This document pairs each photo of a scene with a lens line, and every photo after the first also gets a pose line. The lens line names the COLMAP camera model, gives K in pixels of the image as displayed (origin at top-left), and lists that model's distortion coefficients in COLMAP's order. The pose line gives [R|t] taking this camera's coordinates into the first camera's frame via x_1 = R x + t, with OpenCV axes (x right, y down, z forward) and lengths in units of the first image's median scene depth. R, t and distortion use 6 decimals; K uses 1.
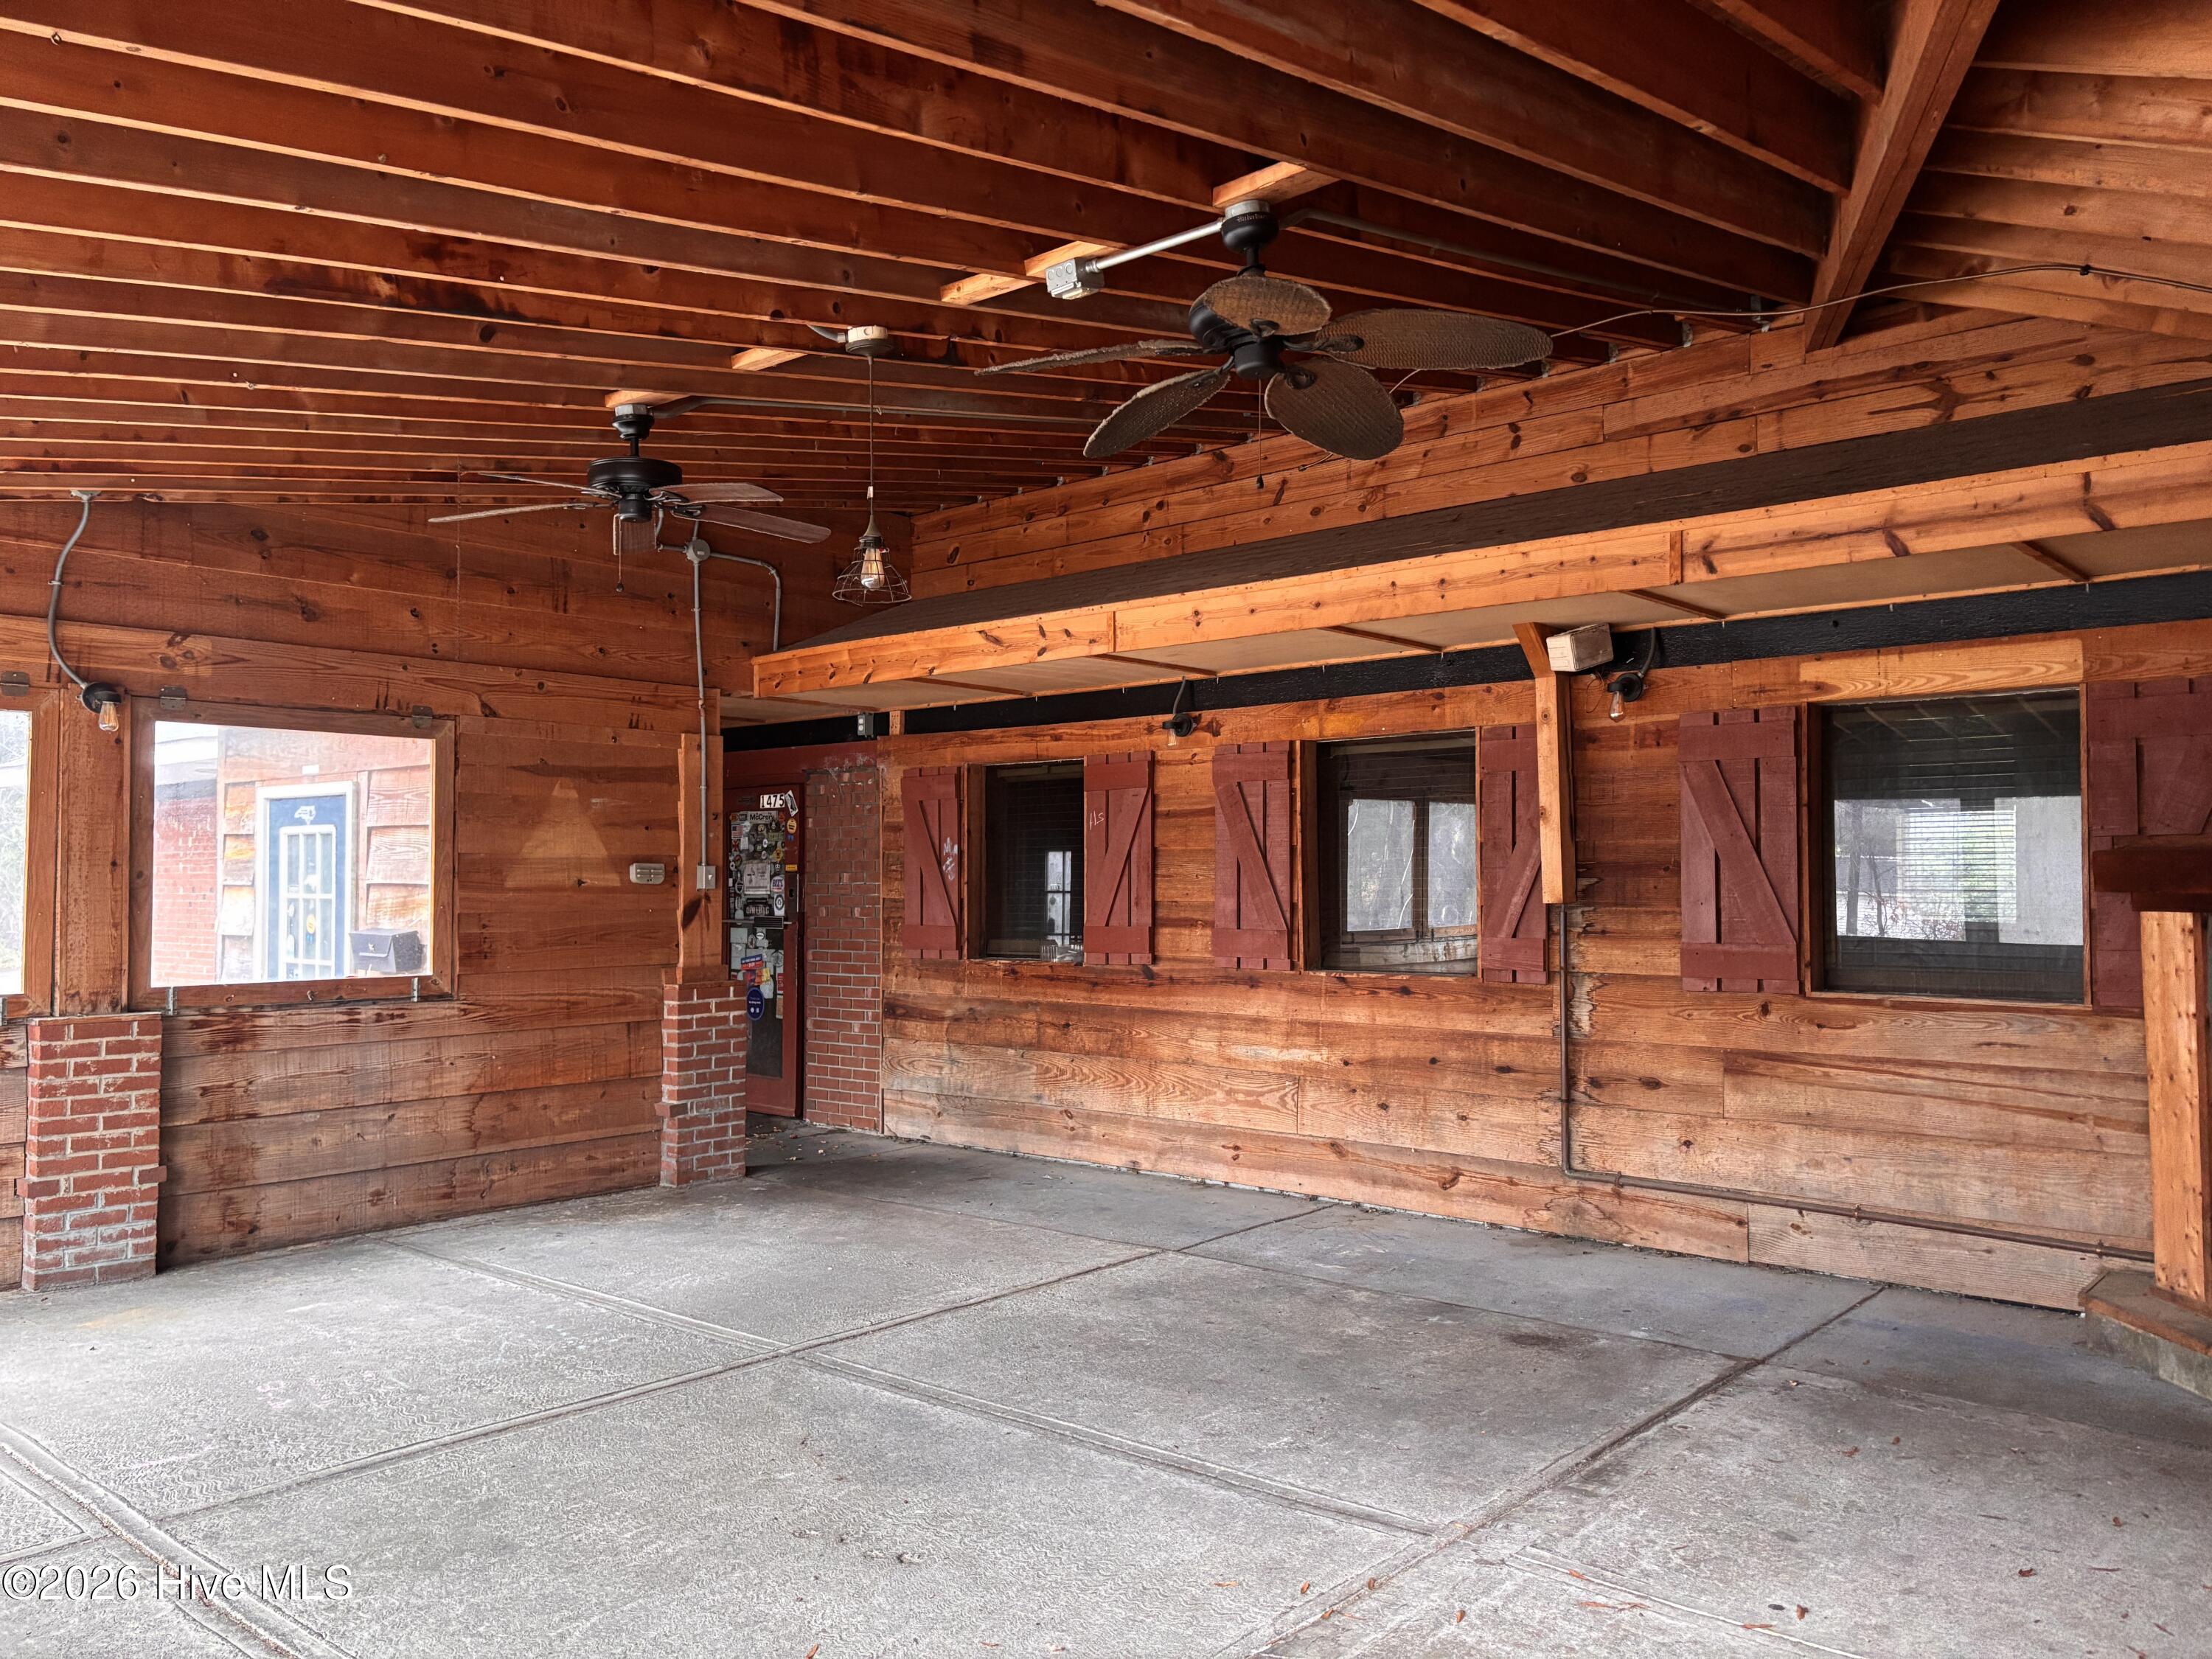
lens RADIAL K [[1675.9, 0, 1106.0], [0, 1675.9, 829.5], [0, 0, 1]] dist [0.001493, 0.004068]
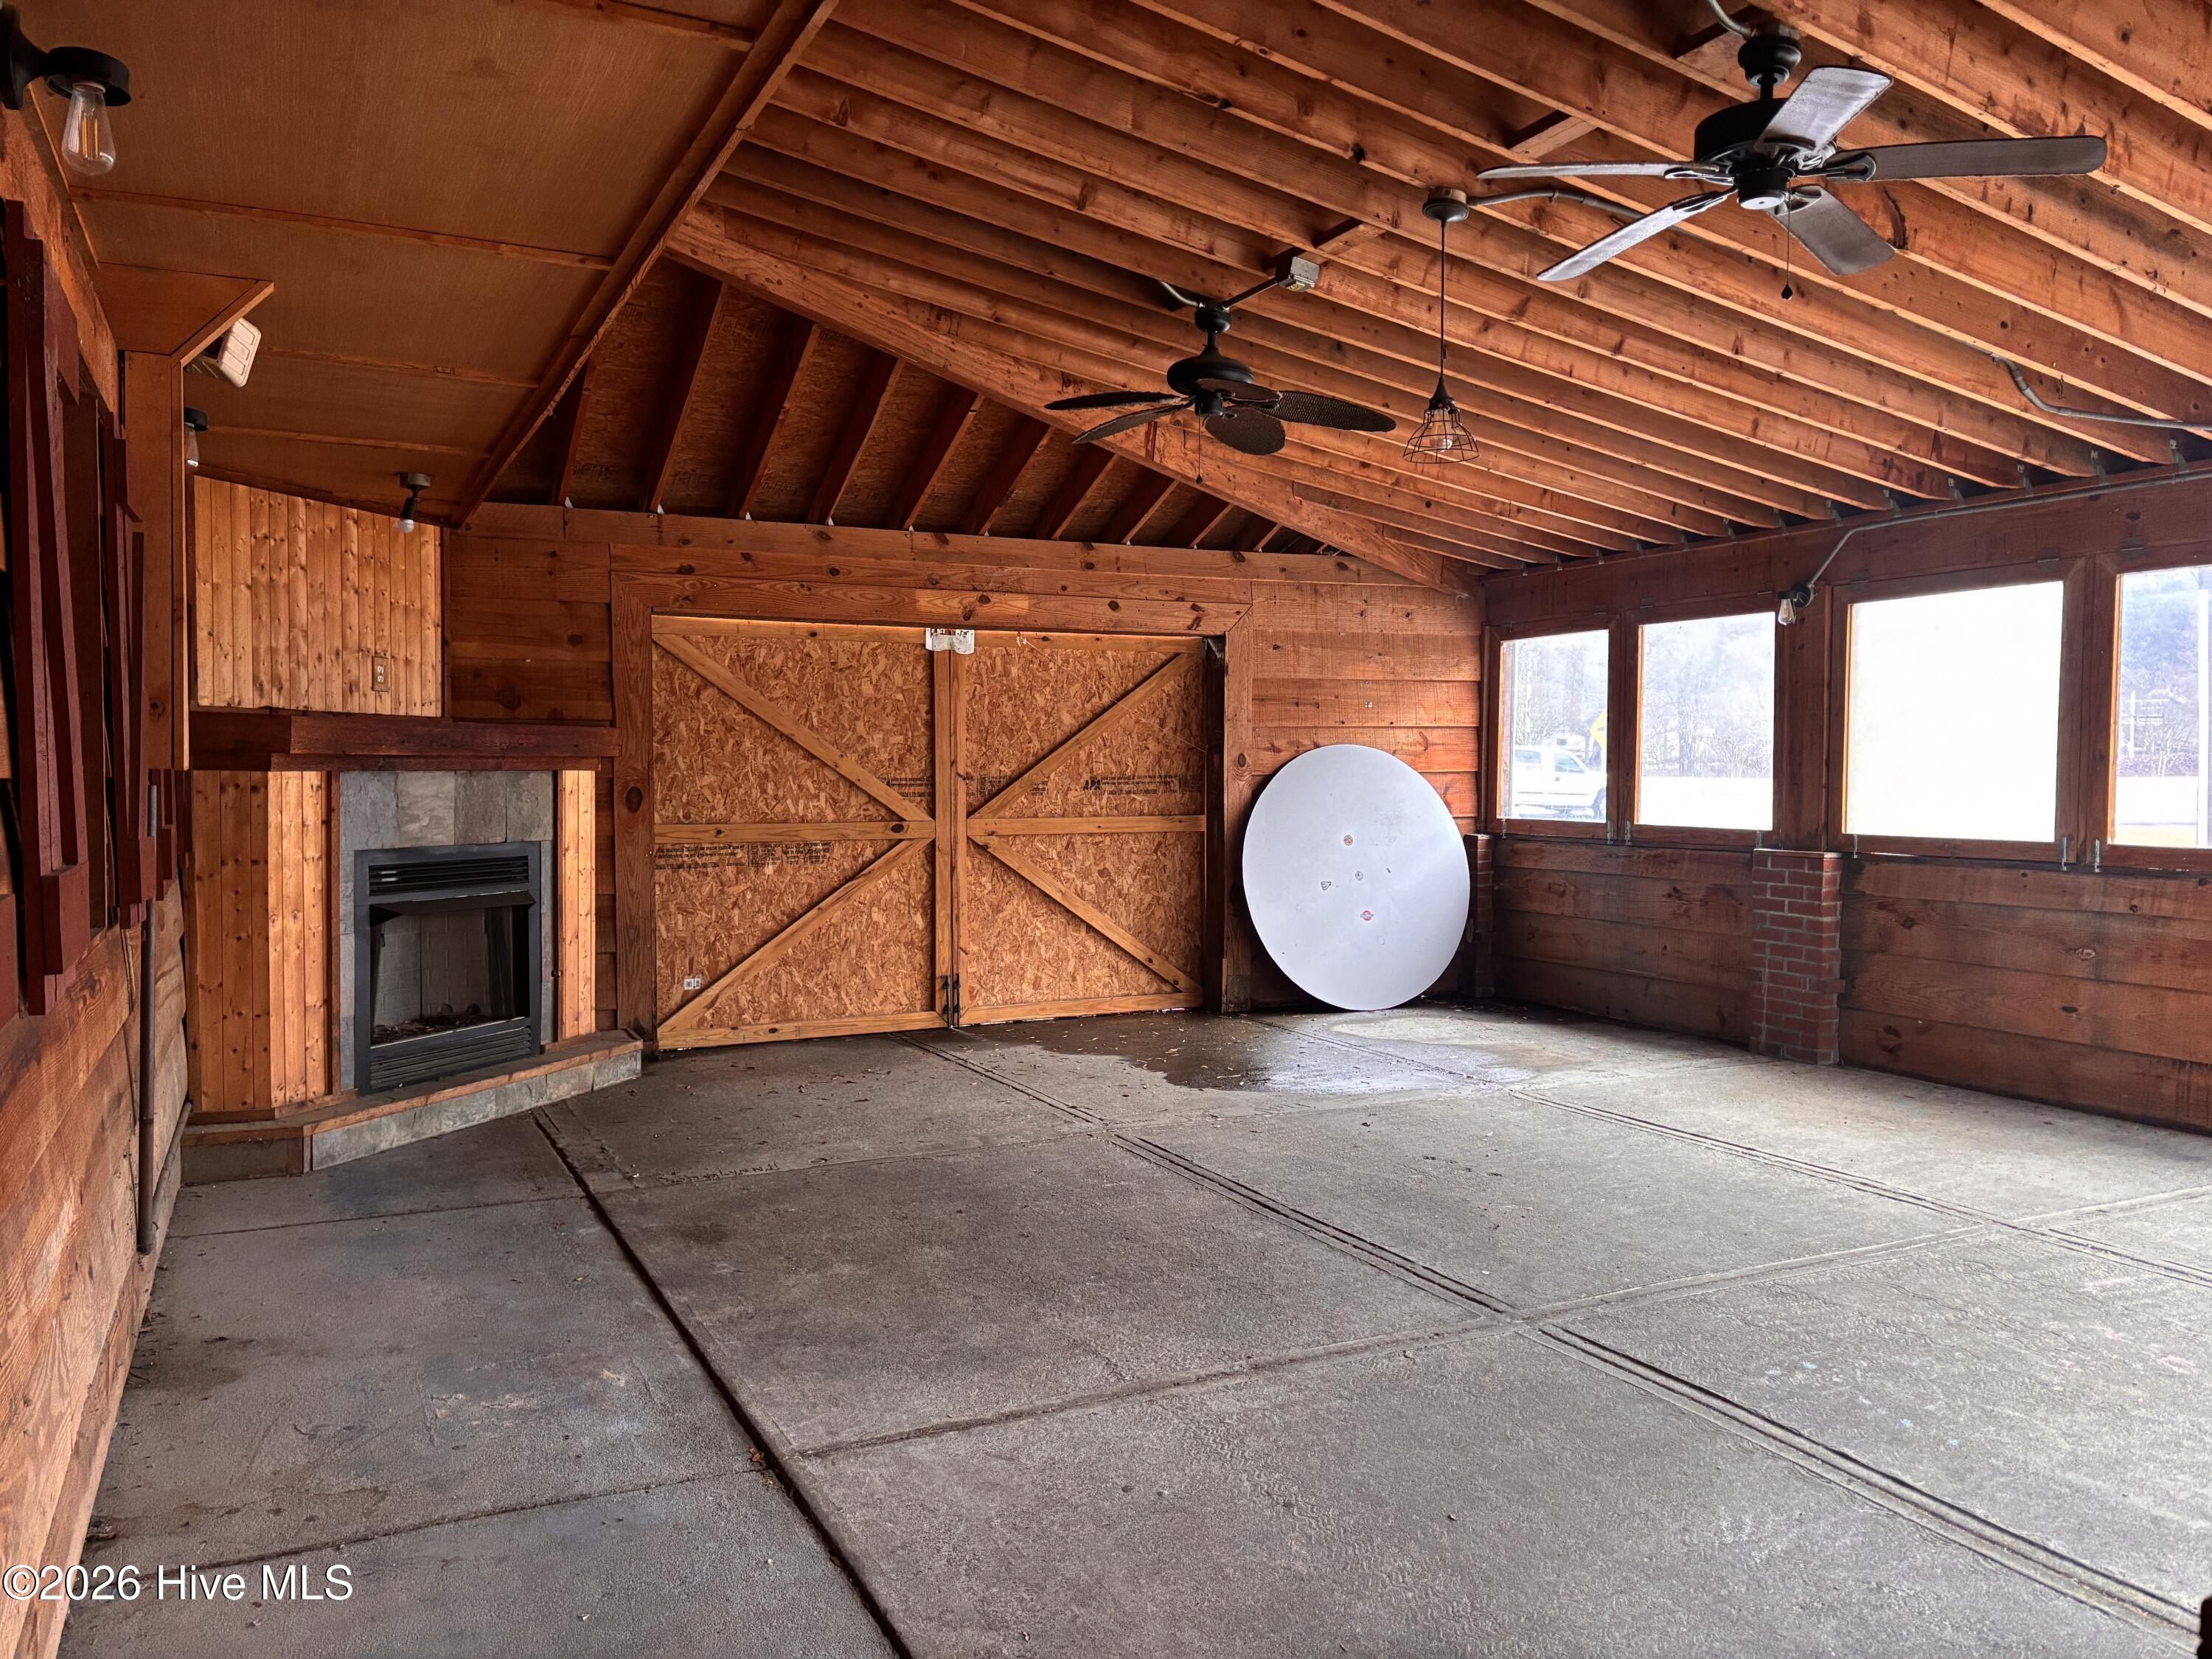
lens RADIAL K [[1675.9, 0, 1106.0], [0, 1675.9, 829.5], [0, 0, 1]] dist [0.001493, 0.004068]
pose [[-0.924233, -0.012337, 0.381630, -0.307056], [-0.007471, 0.999871, 0.014228, 0.066619], [-0.381756, 0.010299, -0.924206, 1.801995]]
